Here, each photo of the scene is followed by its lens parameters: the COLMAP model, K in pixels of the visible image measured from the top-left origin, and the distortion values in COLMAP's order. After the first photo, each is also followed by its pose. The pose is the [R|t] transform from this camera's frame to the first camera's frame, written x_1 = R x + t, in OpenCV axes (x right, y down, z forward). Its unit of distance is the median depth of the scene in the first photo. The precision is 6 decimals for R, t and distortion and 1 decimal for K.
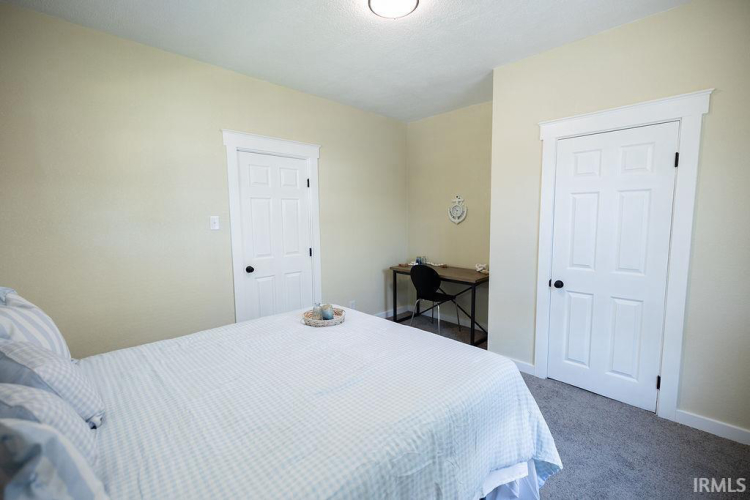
lens RADIAL K [[333.4, 0, 390.9], [0, 333.4, 252.5], [0, 0, 1]] dist [-0.001799, -0.000333]
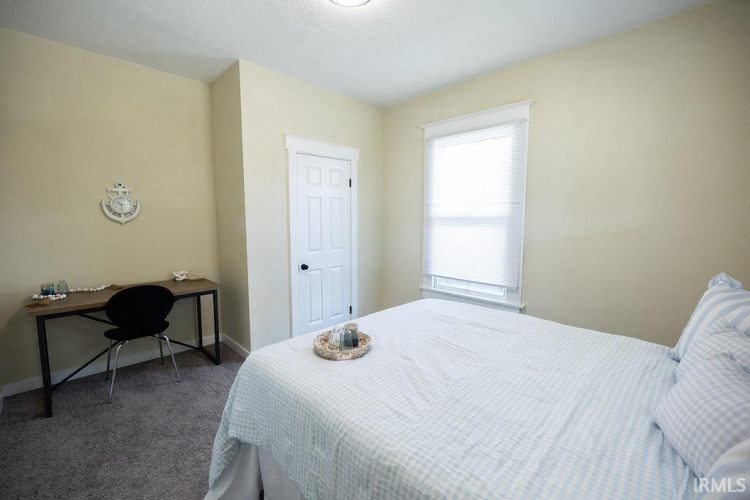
lens RADIAL K [[313.7, 0, 375.3], [0, 313.7, 248.7], [0, 0, 1]] dist [-0.001141, -0.000234]
pose [[0.014665, -0.100012, 0.994878, -0.690865], [0.104651, 0.989674, 0.097946, -0.063695], [-0.994401, 0.102678, 0.024980, 0.693492]]
